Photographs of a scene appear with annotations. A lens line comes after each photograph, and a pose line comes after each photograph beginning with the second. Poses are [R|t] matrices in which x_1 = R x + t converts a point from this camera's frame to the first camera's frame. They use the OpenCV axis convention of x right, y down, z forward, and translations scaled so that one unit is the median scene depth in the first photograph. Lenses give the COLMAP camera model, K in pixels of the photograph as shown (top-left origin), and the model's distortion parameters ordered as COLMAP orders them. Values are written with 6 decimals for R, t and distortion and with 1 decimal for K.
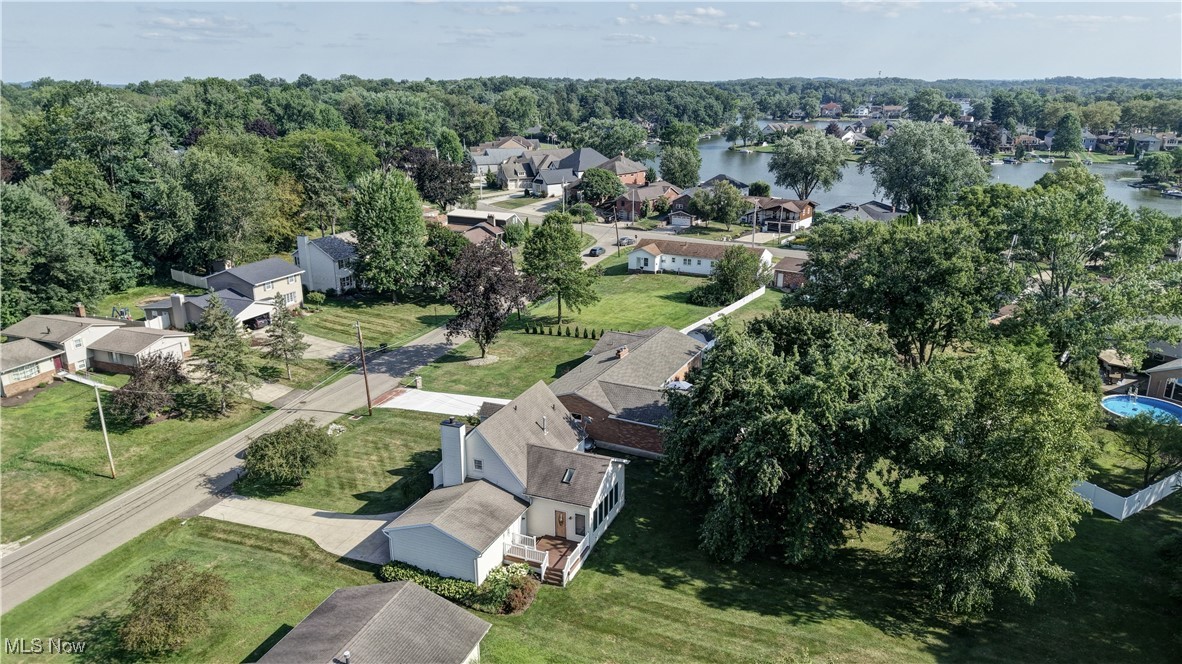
lens RADIAL K [[790.8, 0, 591.0], [0, 790.8, 332.0], [0, 0, 1]] dist [0.007495, -0.004363]
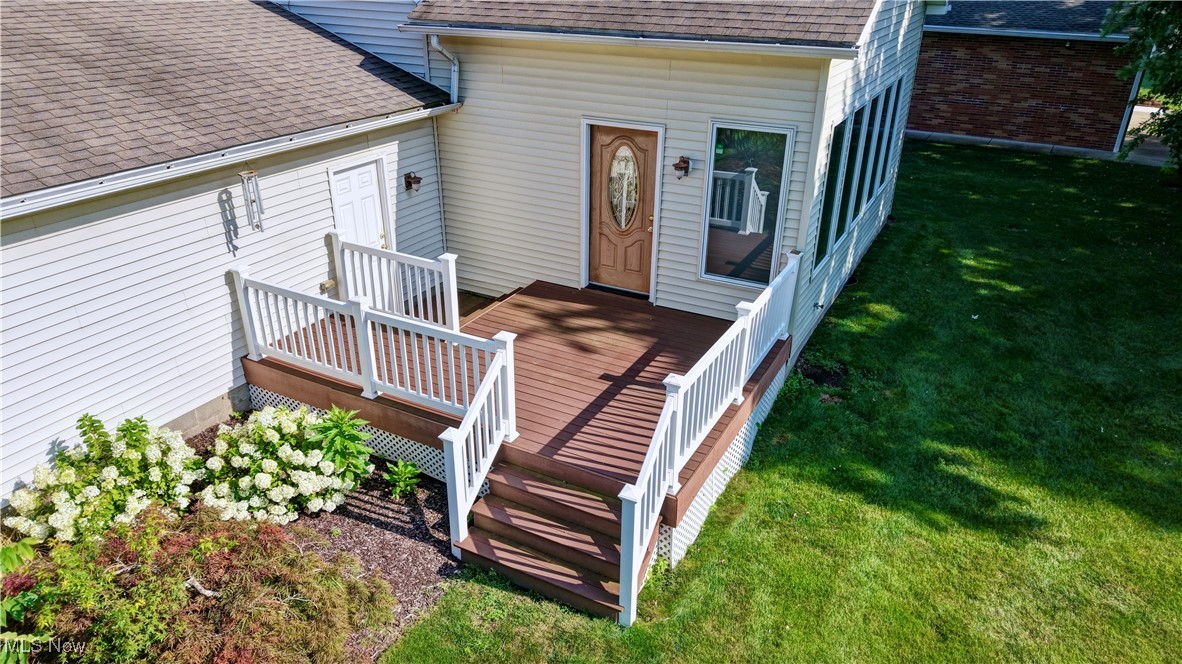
lens RADIAL K [[790.8, 0, 591.0], [0, 790.8, 332.0], [0, 0, 1]] dist [0.007495, -0.004363]
pose [[0.995361, 0.043378, -0.085875, -0.029589], [-0.032004, 0.991043, 0.129653, 0.250863], [0.090730, -0.126304, 0.987834, 0.841024]]
